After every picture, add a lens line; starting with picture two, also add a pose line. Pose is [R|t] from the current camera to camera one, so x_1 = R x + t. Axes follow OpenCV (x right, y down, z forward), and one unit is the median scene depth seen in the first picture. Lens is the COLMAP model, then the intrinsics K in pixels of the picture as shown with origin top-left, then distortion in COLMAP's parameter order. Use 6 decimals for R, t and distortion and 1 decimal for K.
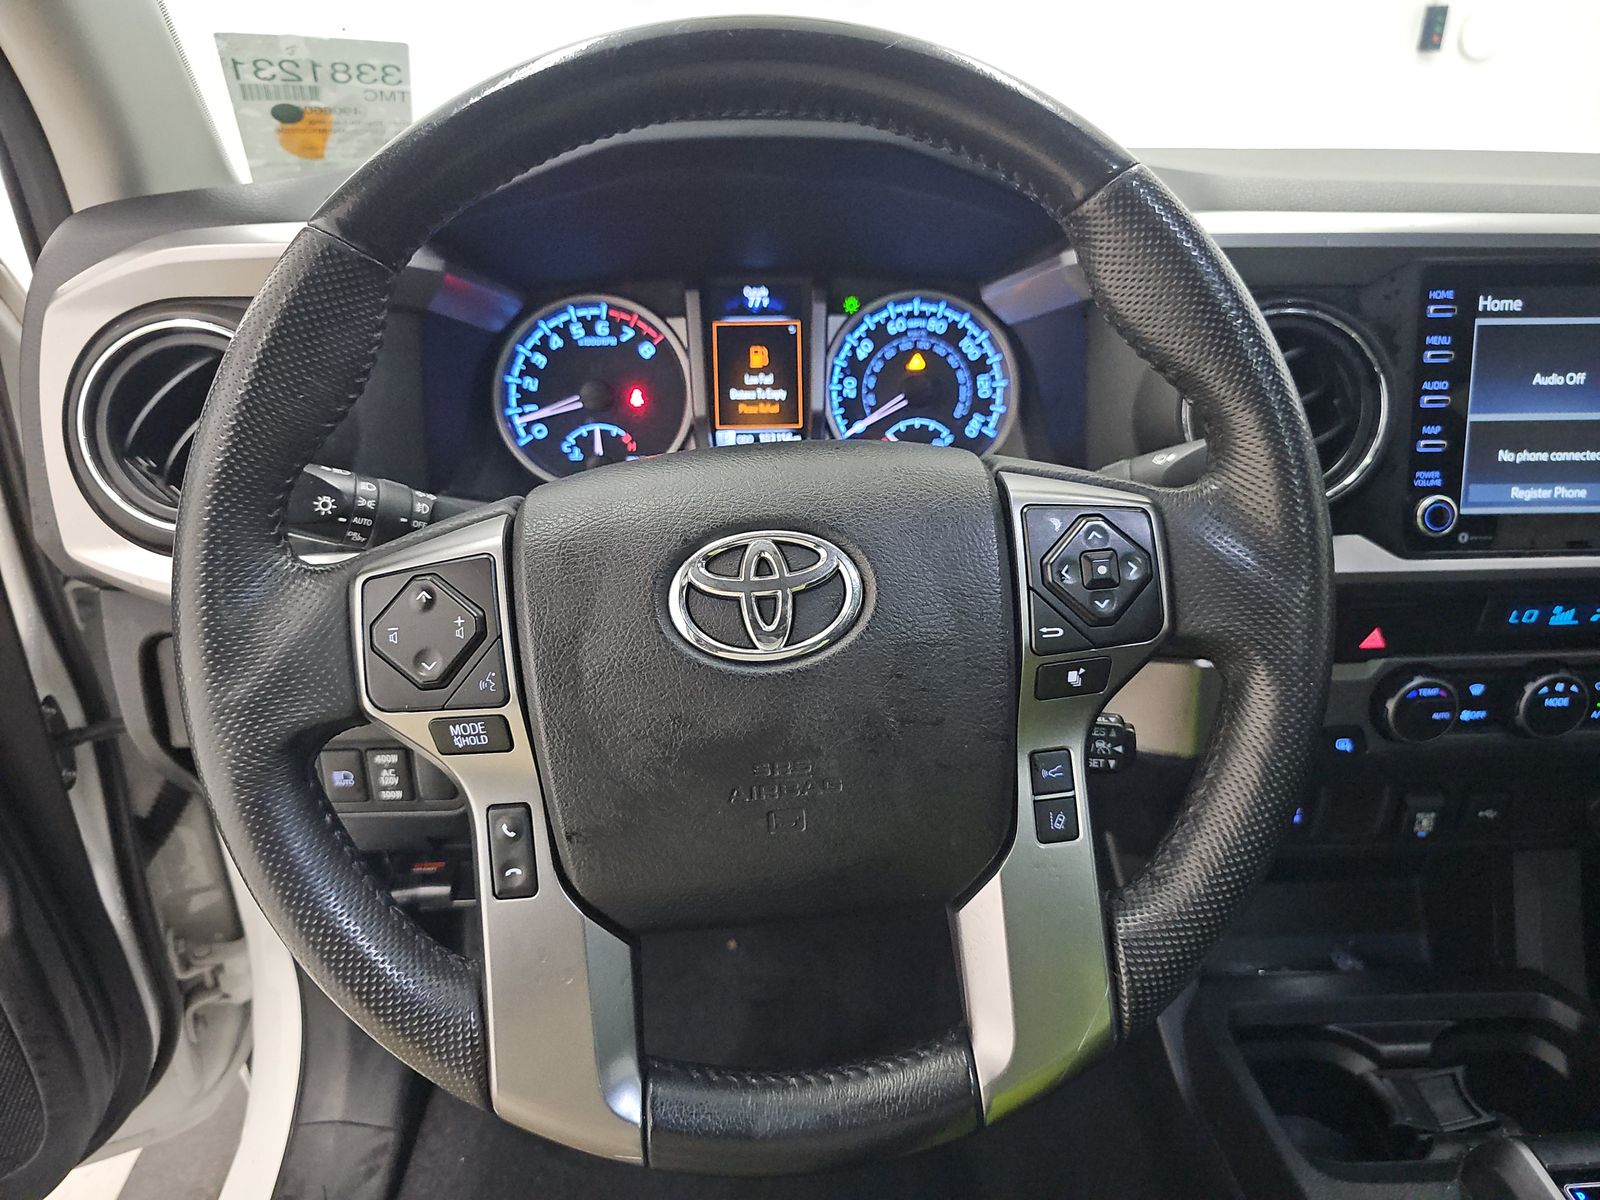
lens RADIAL K [[1082.0, 0, 799.0], [0, 1082.0, 608.1], [0, 0, 1]] dist [0.013398, -0.032049]
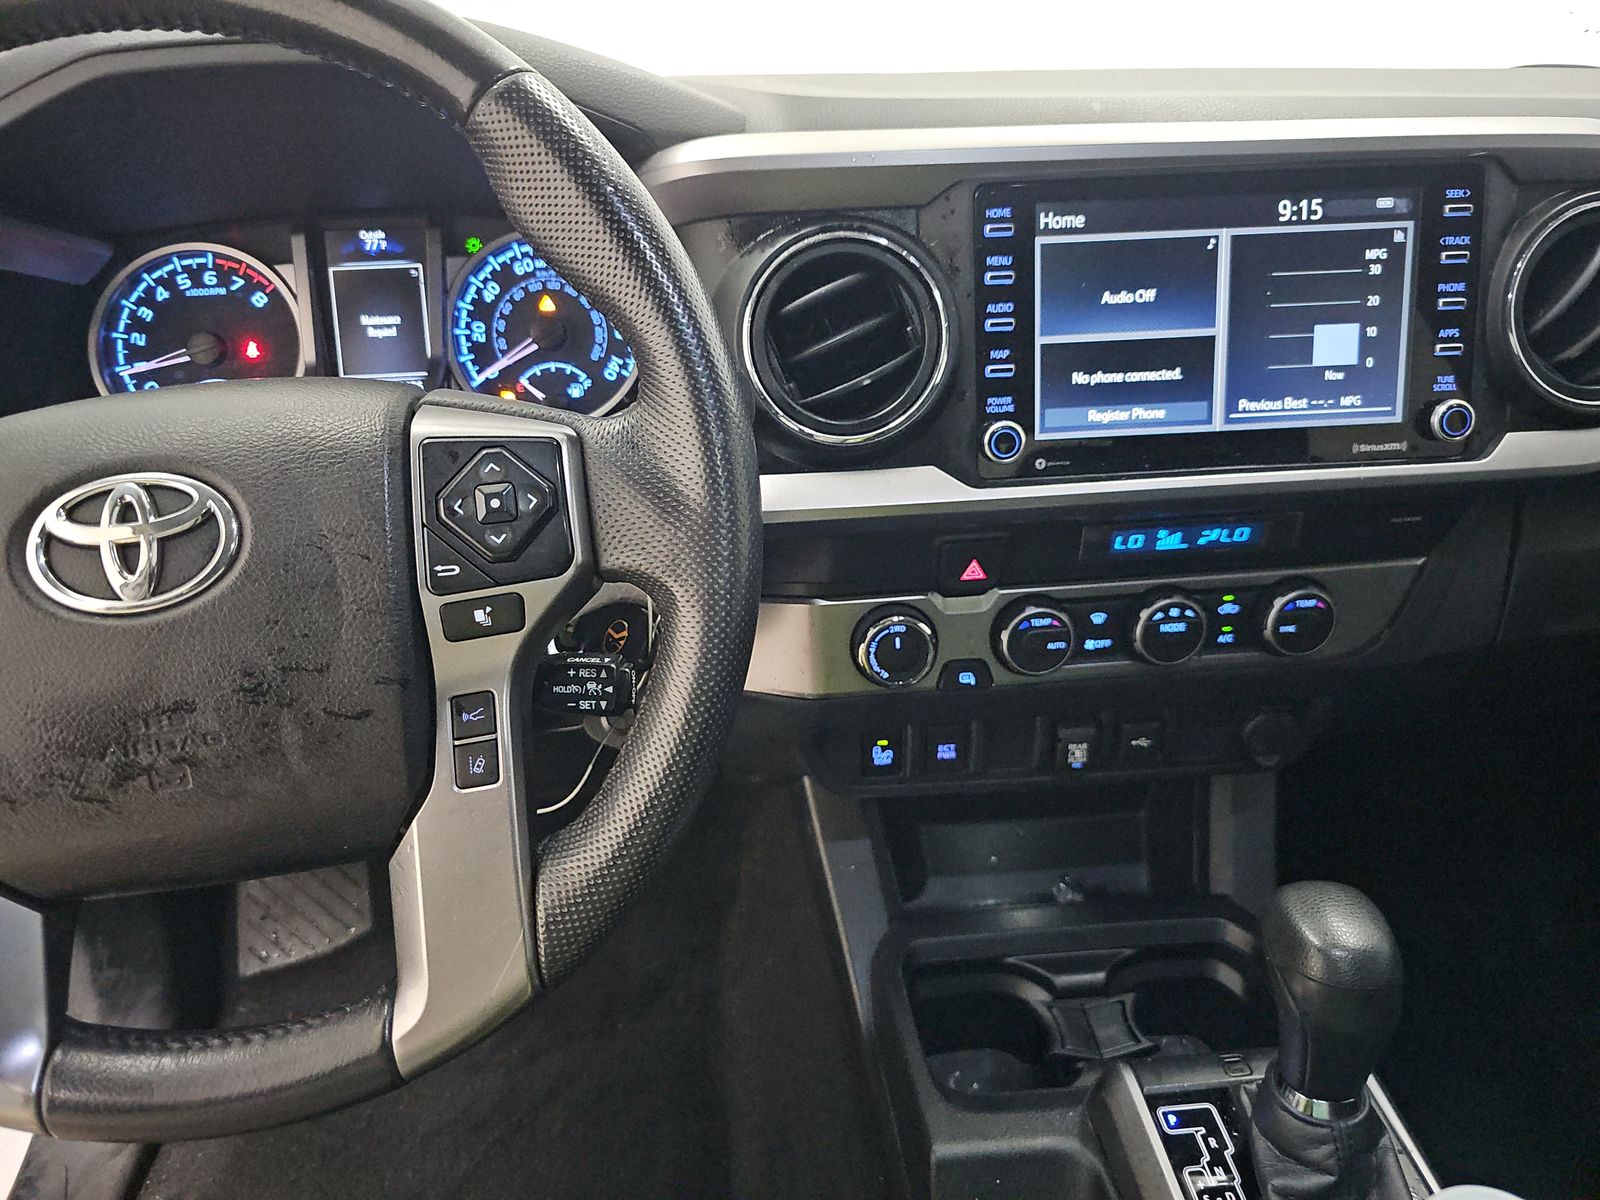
lens RADIAL K [[1082.0, 0, 813.0], [0, 1082.0, 613.8], [0, 0, 1]] dist [0.013398, -0.032049]
pose [[0.998516, -0.039774, 0.037196, 0.302765], [0.038314, 0.998498, 0.039170, 0.020593], [-0.038698, -0.037687, 0.998540, 0.015736]]
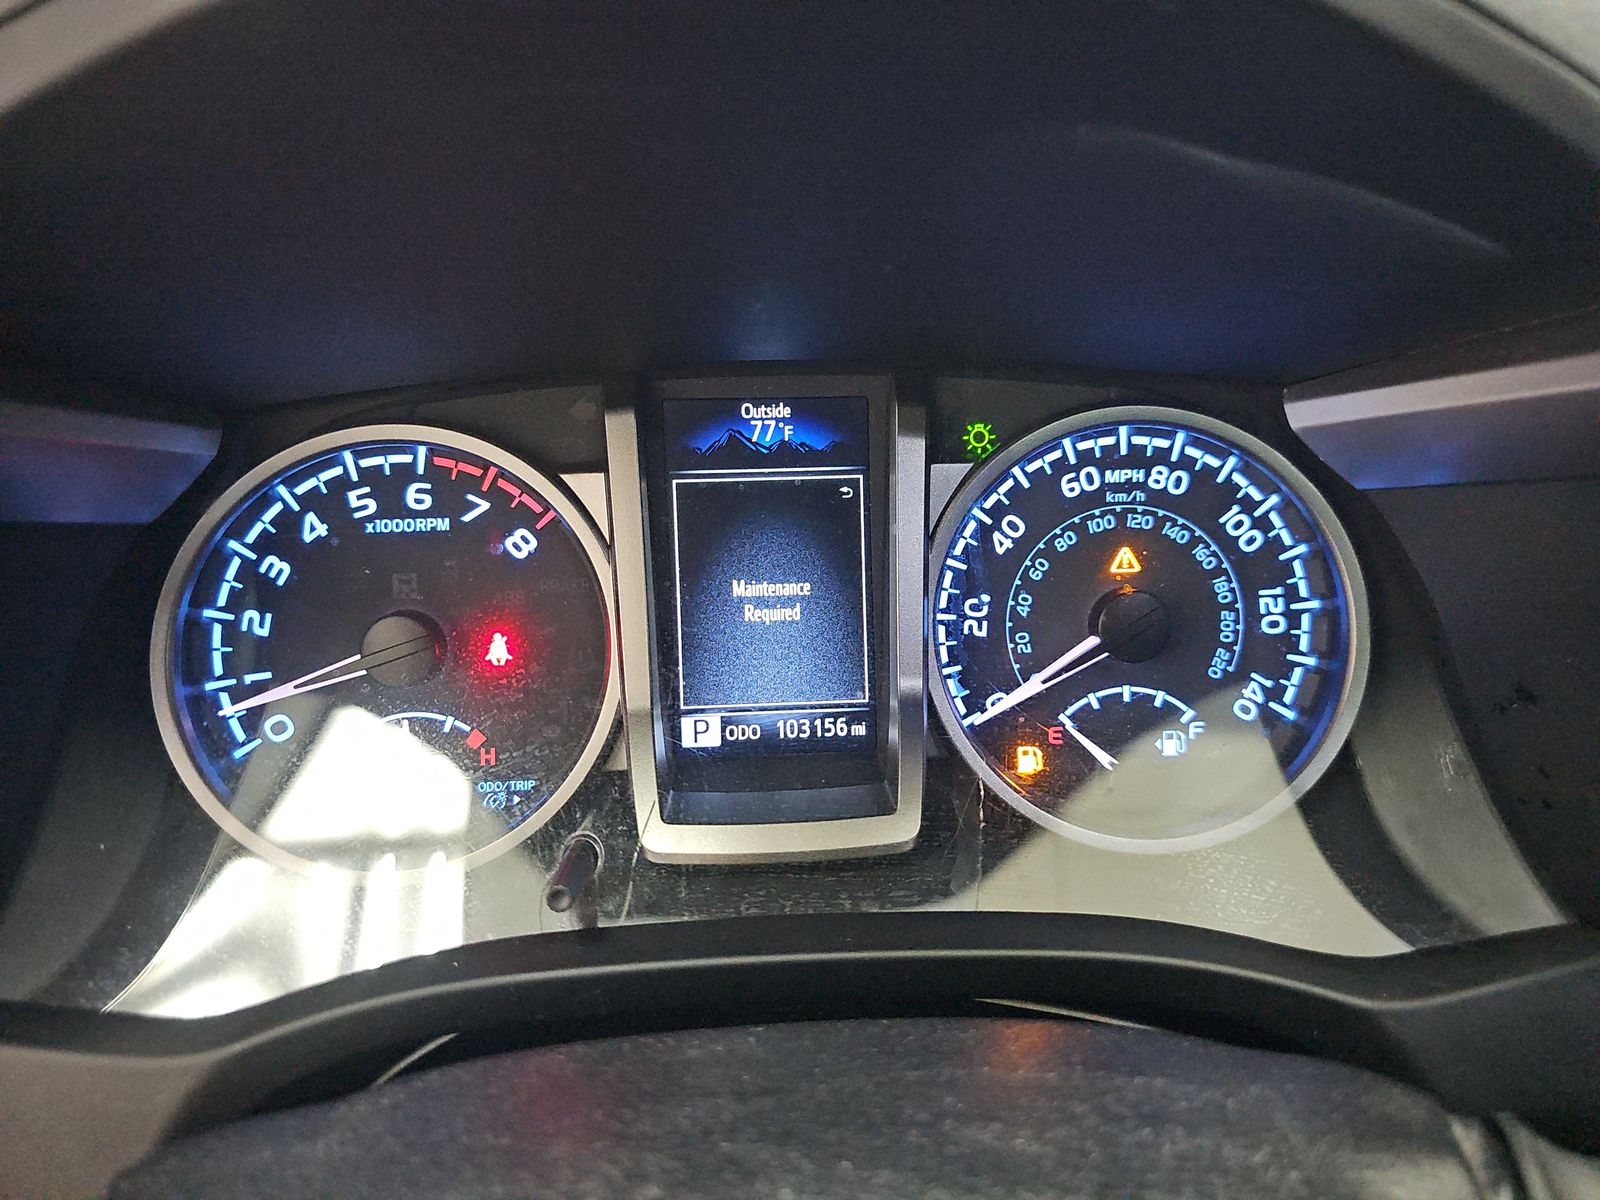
lens RADIAL K [[1082.0, 0, 807.5], [0, 1082.0, 596.9], [0, 0, 1]] dist [0.013398, -0.032049]
pose [[0.999931, -0.010053, 0.006081, -0.026045], [0.010212, 0.999590, -0.026747, -0.204061], [-0.005809, 0.026807, 0.999624, 0.559655]]
